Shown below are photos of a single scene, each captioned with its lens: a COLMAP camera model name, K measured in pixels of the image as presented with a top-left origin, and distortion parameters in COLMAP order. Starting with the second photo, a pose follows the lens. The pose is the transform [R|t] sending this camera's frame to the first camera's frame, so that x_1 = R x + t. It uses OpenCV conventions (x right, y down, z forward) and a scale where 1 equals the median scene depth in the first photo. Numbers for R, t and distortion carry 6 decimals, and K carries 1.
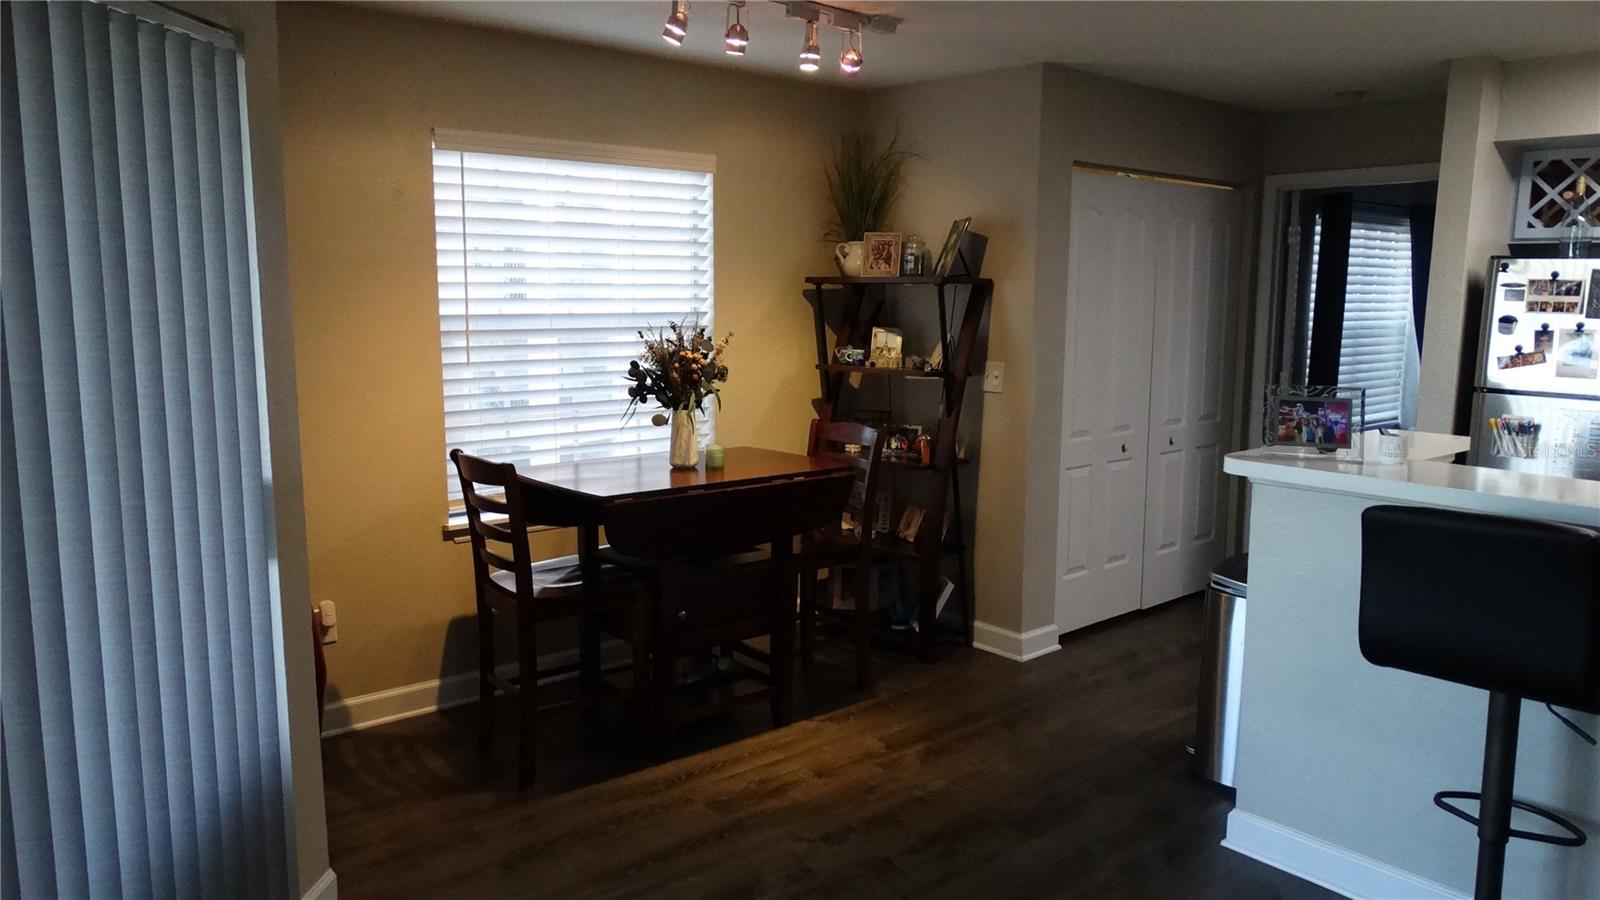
lens RADIAL K [[1142.7, 0, 800.0], [0, 1142.7, 450.0], [0, 0, 1]] dist [0.002813, 0.003843]
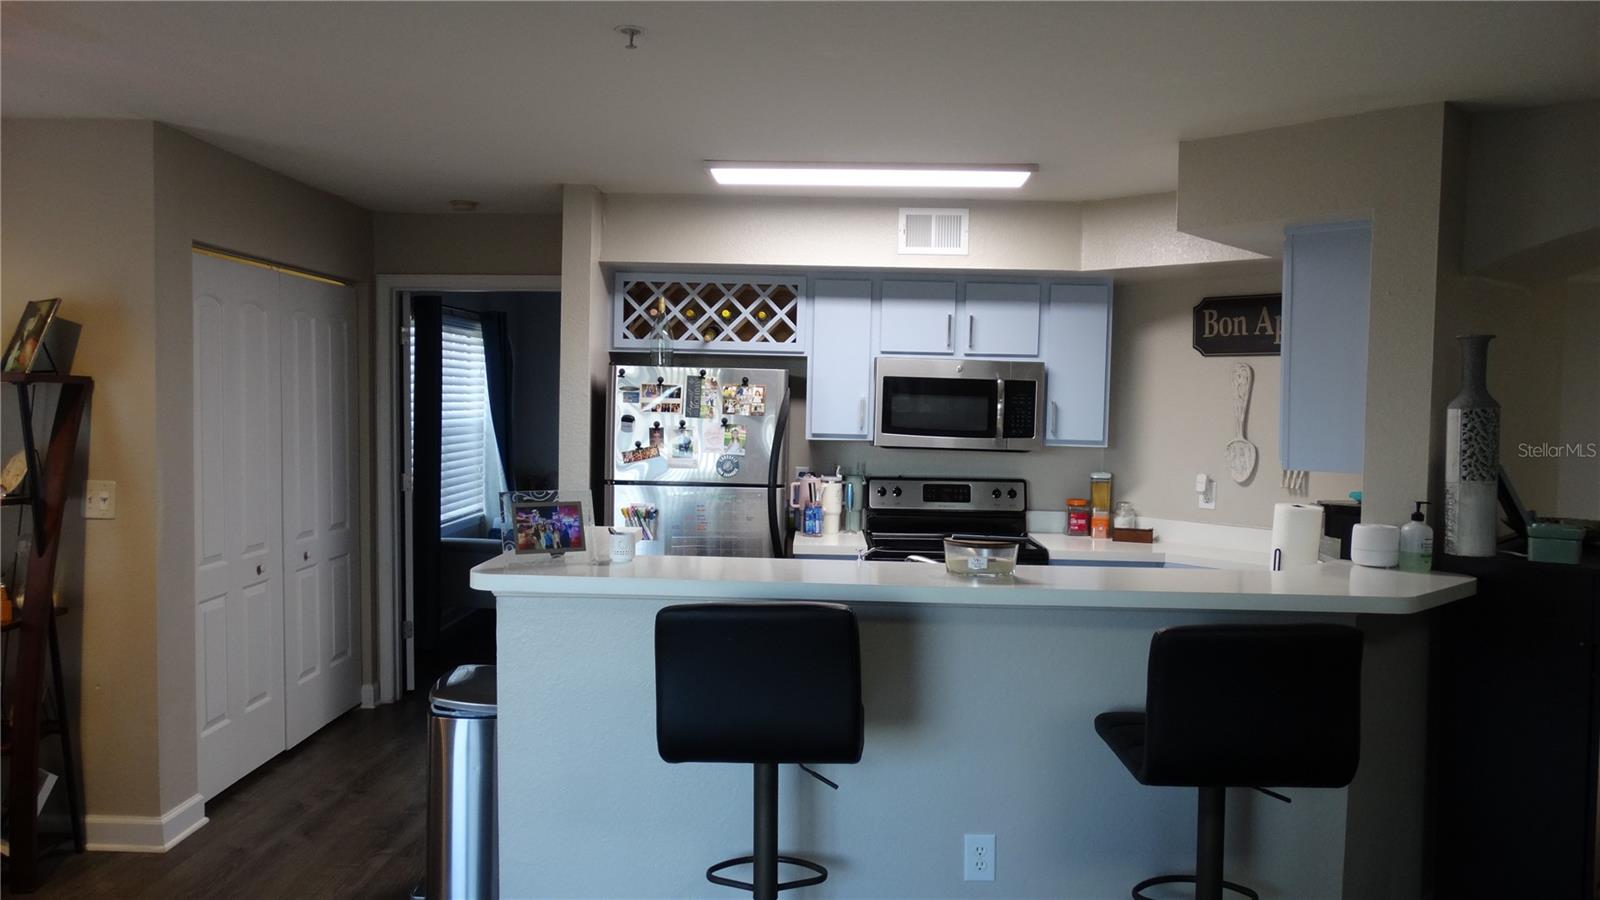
lens RADIAL K [[1142.7, 0, 800.0], [0, 1142.7, 450.0], [0, 0, 1]] dist [0.002813, 0.003843]
pose [[0.679030, -0.035015, 0.733275, -0.085677], [0.095536, 0.994582, -0.040976, -0.020064], [-0.727868, 0.097878, 0.678696, 0.110598]]
